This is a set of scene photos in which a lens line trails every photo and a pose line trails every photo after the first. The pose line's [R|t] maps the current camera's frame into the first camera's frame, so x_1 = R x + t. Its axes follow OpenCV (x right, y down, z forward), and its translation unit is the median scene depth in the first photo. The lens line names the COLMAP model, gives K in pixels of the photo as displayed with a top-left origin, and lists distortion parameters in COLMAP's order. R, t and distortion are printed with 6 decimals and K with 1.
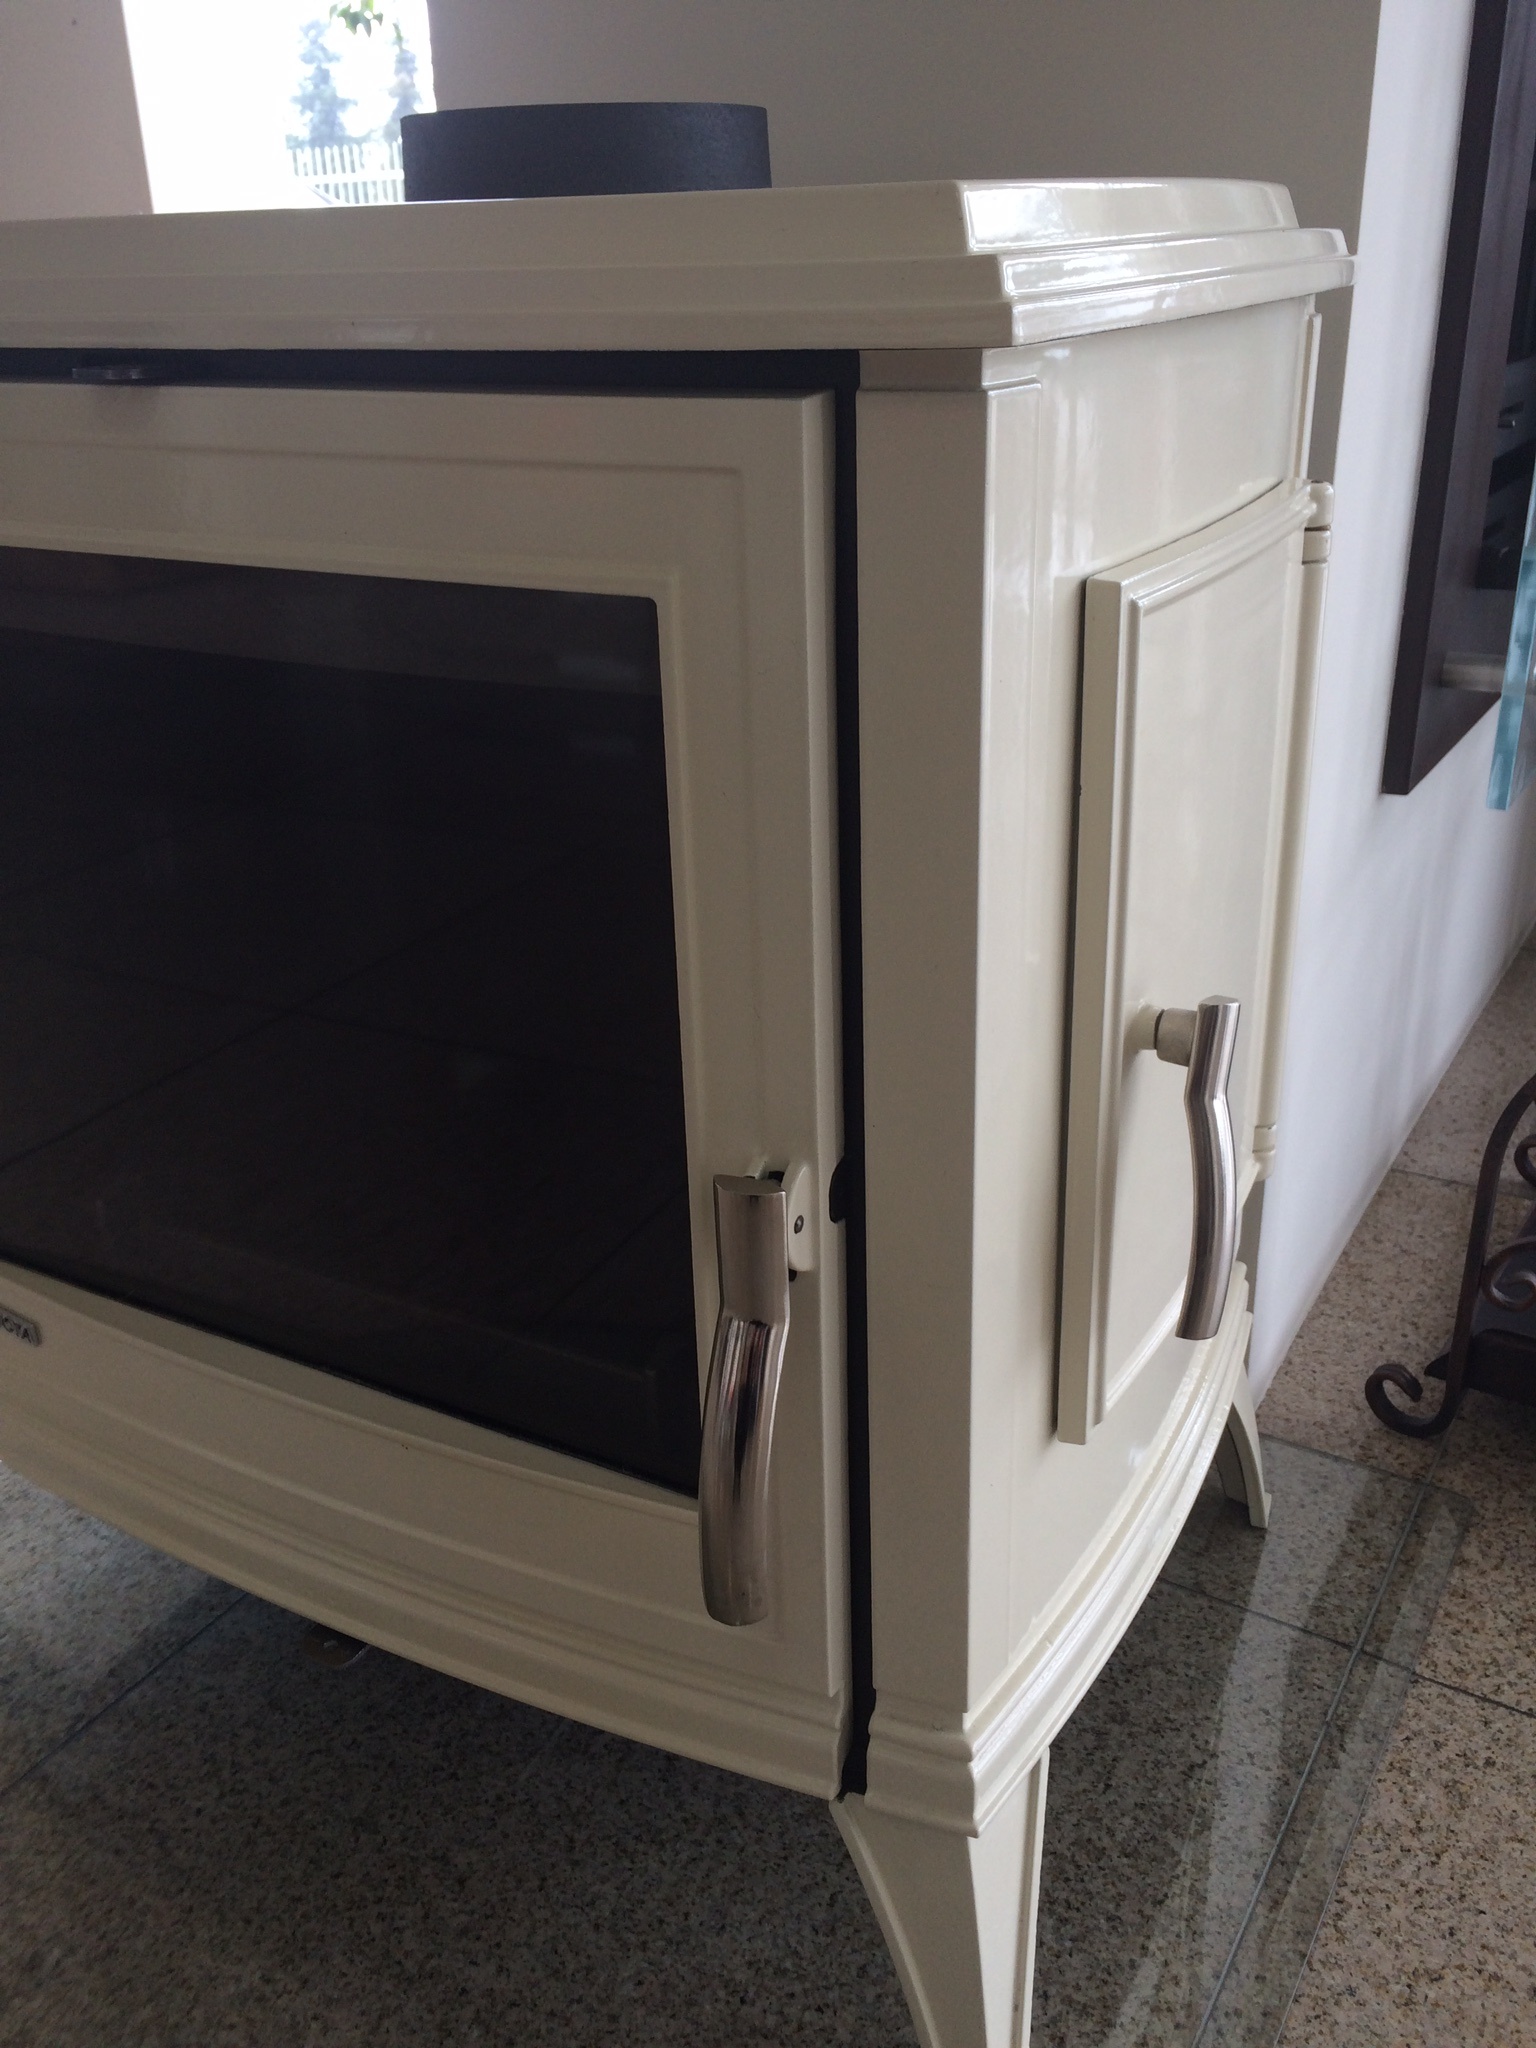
lens RADIAL K [[1800.4, 0, 782.2], [0, 1800.4, 1022.0], [0, 0, 1]] dist [0.034321, -0.057778]
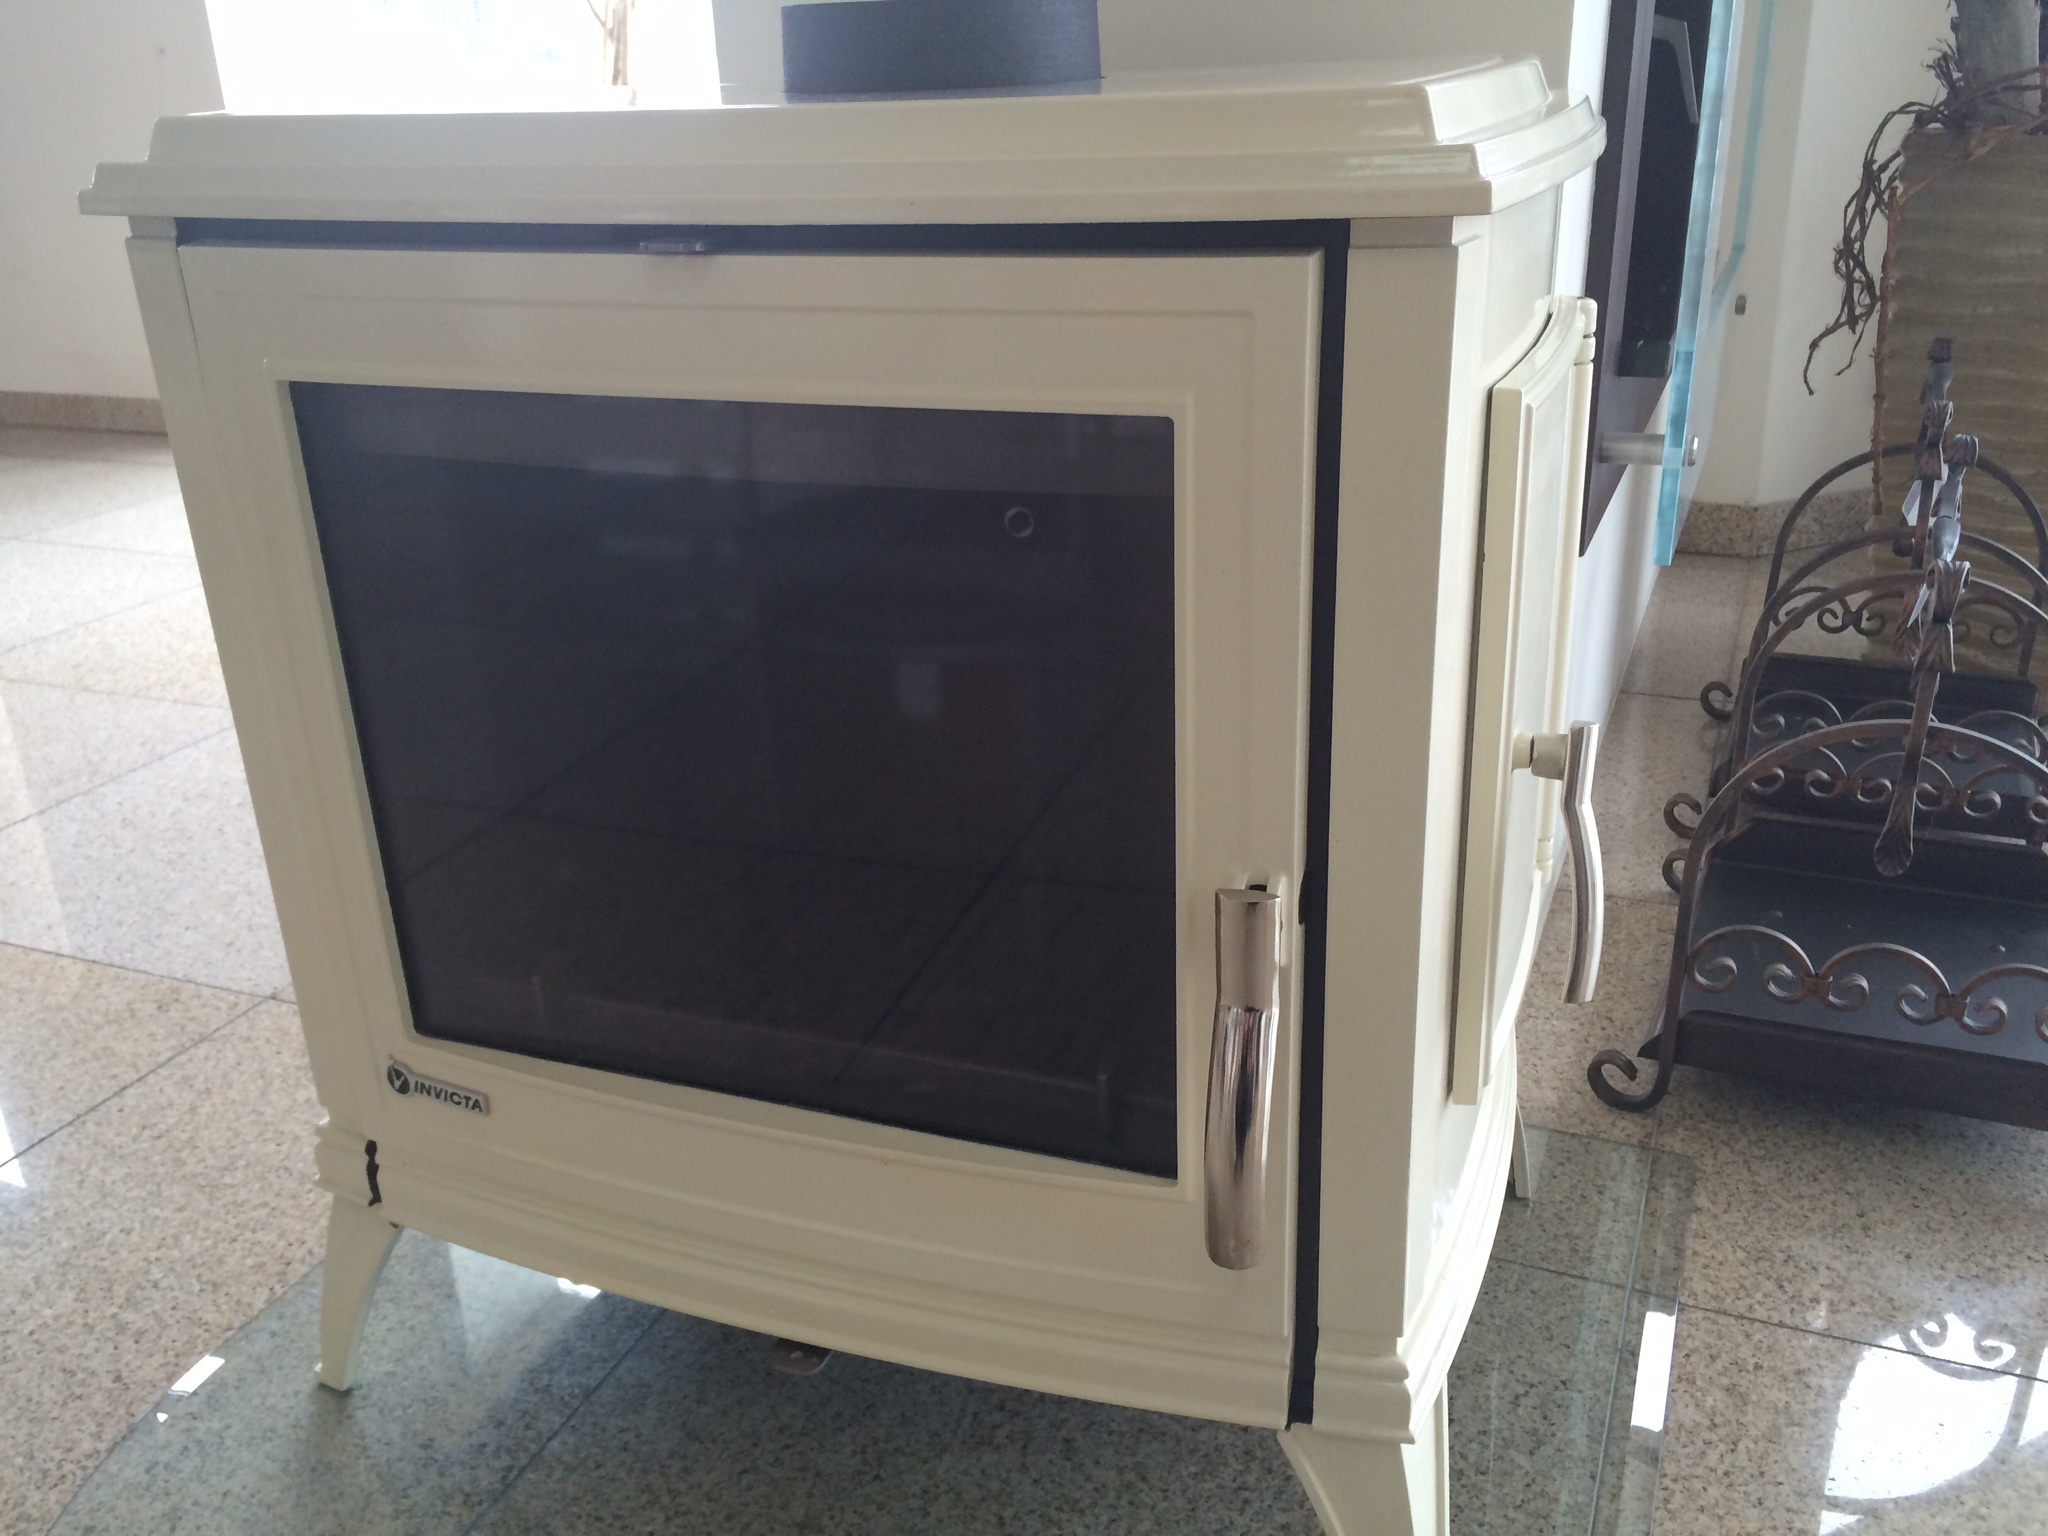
lens RADIAL K [[1800.4, 0, 1012.5], [0, 1800.4, 767.6], [0, 0, 1]] dist [0.034321, -0.057778]
pose [[0.990145, -0.062684, 0.125233, -0.216817], [0.066156, 0.997526, -0.023756, 0.015847], [-0.123434, 0.031807, 0.991843, -0.124254]]
